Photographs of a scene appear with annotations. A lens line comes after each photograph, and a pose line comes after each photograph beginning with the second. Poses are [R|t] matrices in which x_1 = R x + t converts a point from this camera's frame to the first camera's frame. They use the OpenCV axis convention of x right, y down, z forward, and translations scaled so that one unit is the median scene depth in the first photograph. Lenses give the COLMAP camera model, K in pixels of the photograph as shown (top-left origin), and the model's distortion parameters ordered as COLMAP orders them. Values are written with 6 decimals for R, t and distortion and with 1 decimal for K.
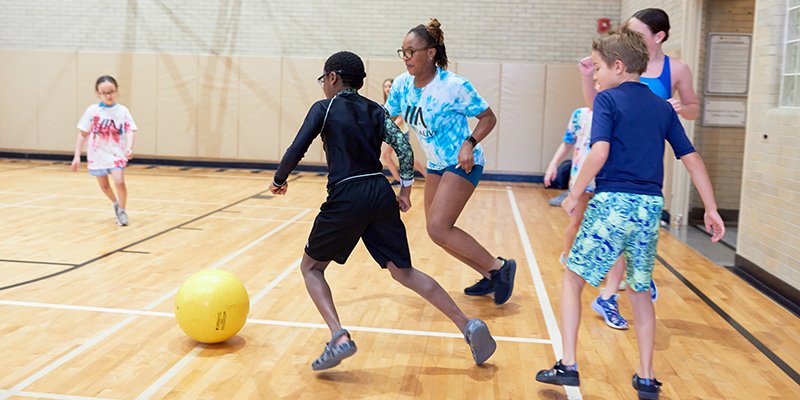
lens RADIAL K [[749.2, 0, 399.5], [0, 749.2, 198.6], [0, 0, 1]] dist [-0.048623, 0.000000]
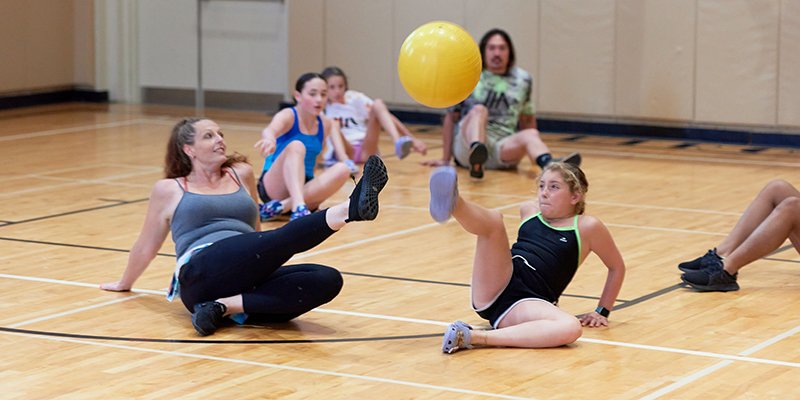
lens RADIAL K [[2111.5, 0, 399.7], [0, 2111.5, 199.6], [0, 0, 1]] dist [-0.047609, 0.000000]
pose [[0.911755, 0.025743, -0.409927, 0.067794], [-0.029313, 0.999567, -0.002426, 0.002817], [0.409687, 0.014228, 0.912115, -0.348221]]
